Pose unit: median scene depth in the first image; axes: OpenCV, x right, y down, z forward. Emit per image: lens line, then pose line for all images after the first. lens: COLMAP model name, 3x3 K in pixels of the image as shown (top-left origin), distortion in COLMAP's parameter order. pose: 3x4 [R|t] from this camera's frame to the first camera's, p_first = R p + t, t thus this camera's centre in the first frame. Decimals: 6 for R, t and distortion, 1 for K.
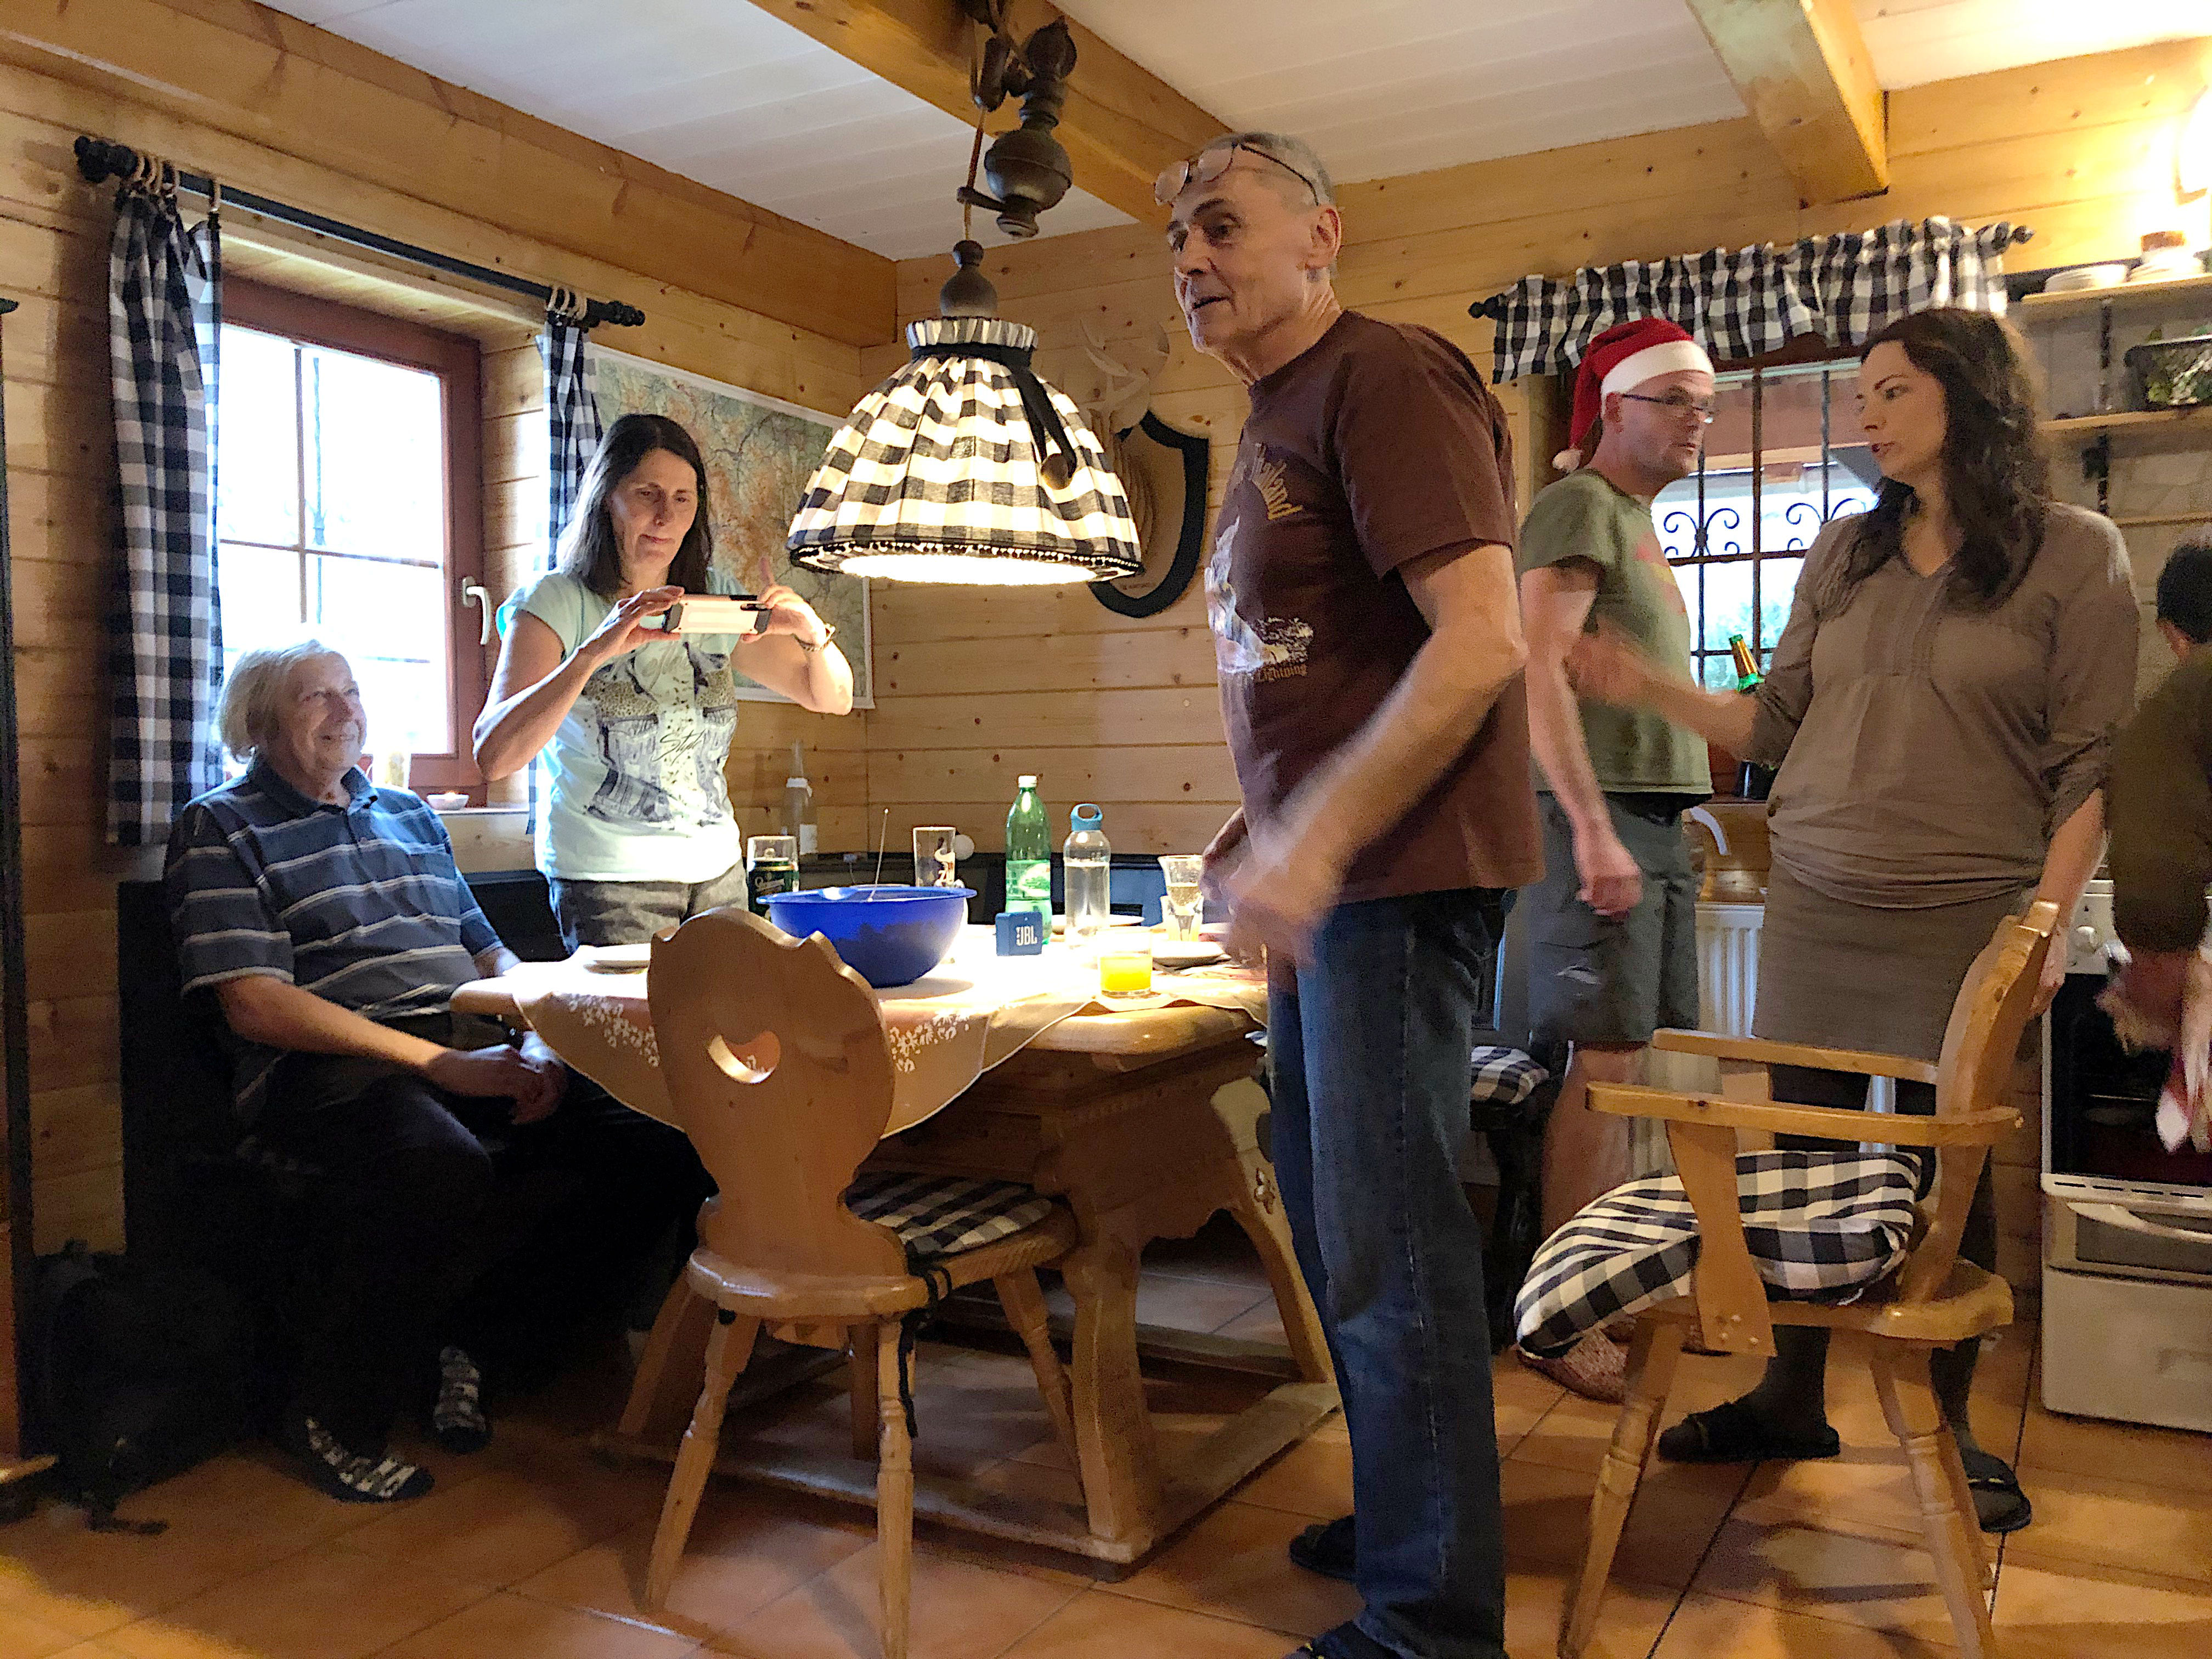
lens RADIAL K [[1854.0, 0, 1106.0], [0, 1854.0, 829.5], [0, 0, 1]] dist [-0.033329, 0.100454]
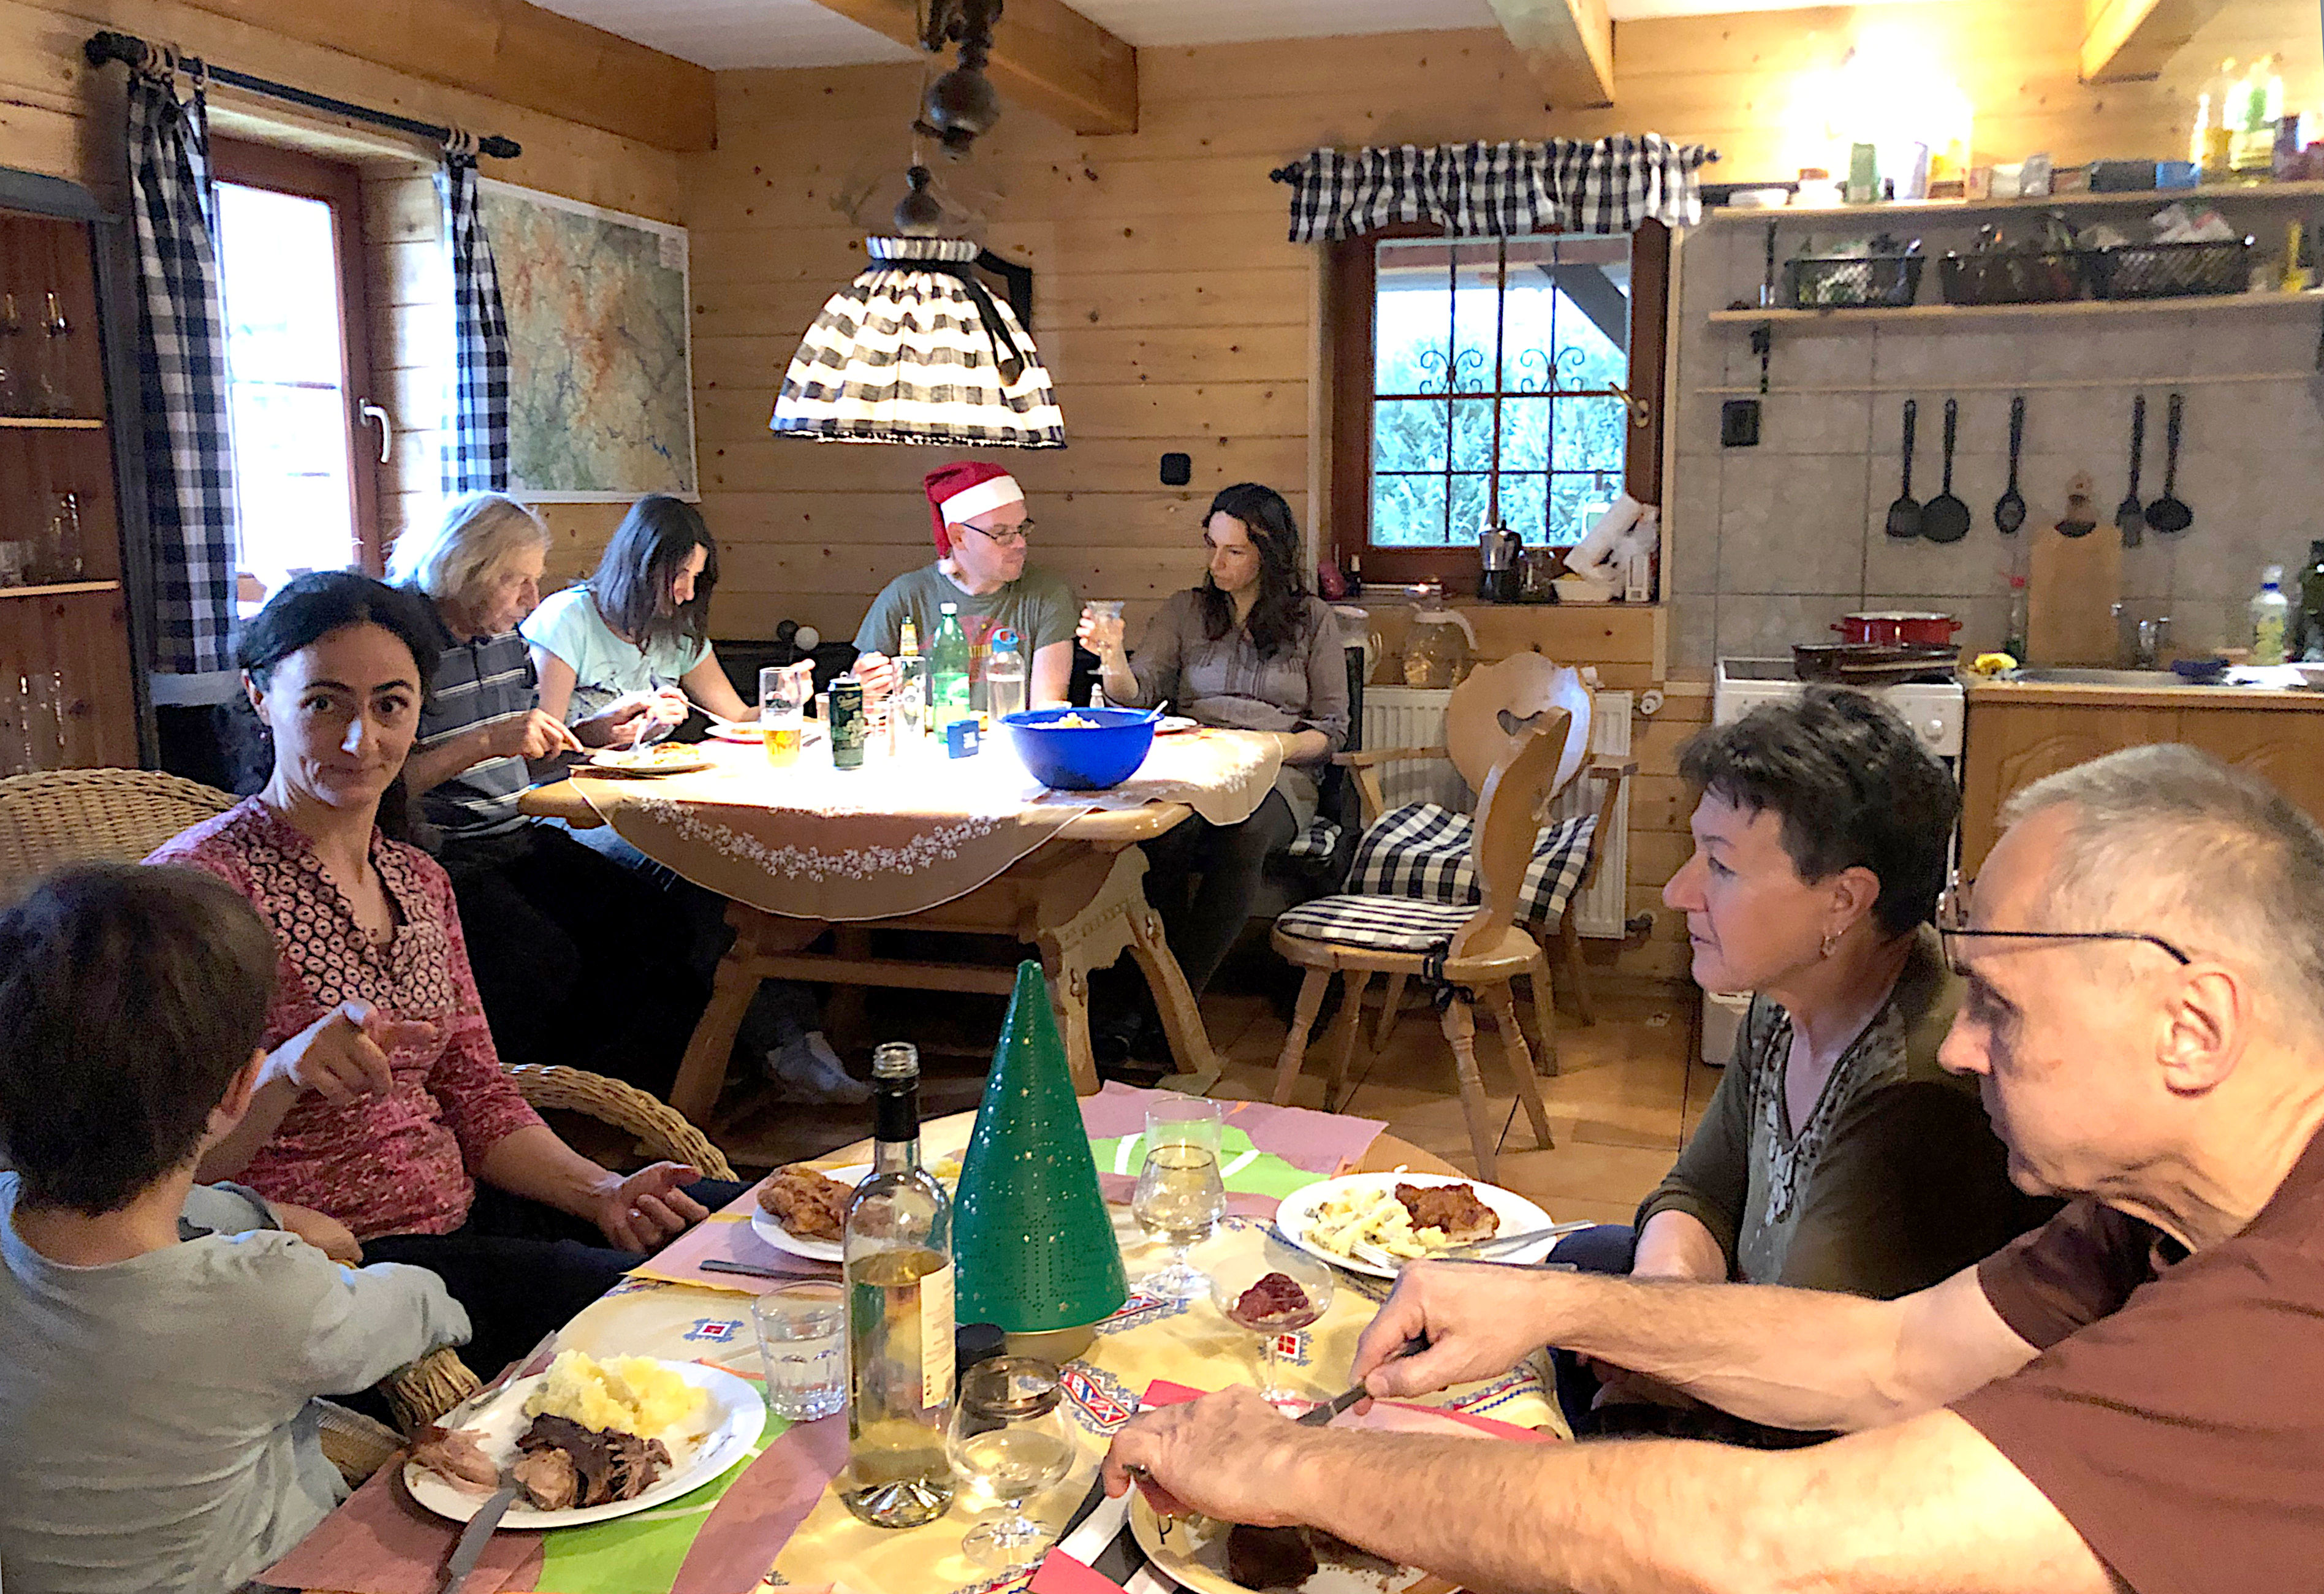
lens RADIAL K [[1993.7, 0, 1162.0], [0, 1993.7, 797.0], [0, 0, 1]] dist [0.005859, 0.010684]
pose [[0.976712, -0.027504, 0.212786, -0.165216], [0.000852, 0.992239, 0.124342, -0.057093], [-0.214554, -0.121265, 0.969155, -0.273740]]
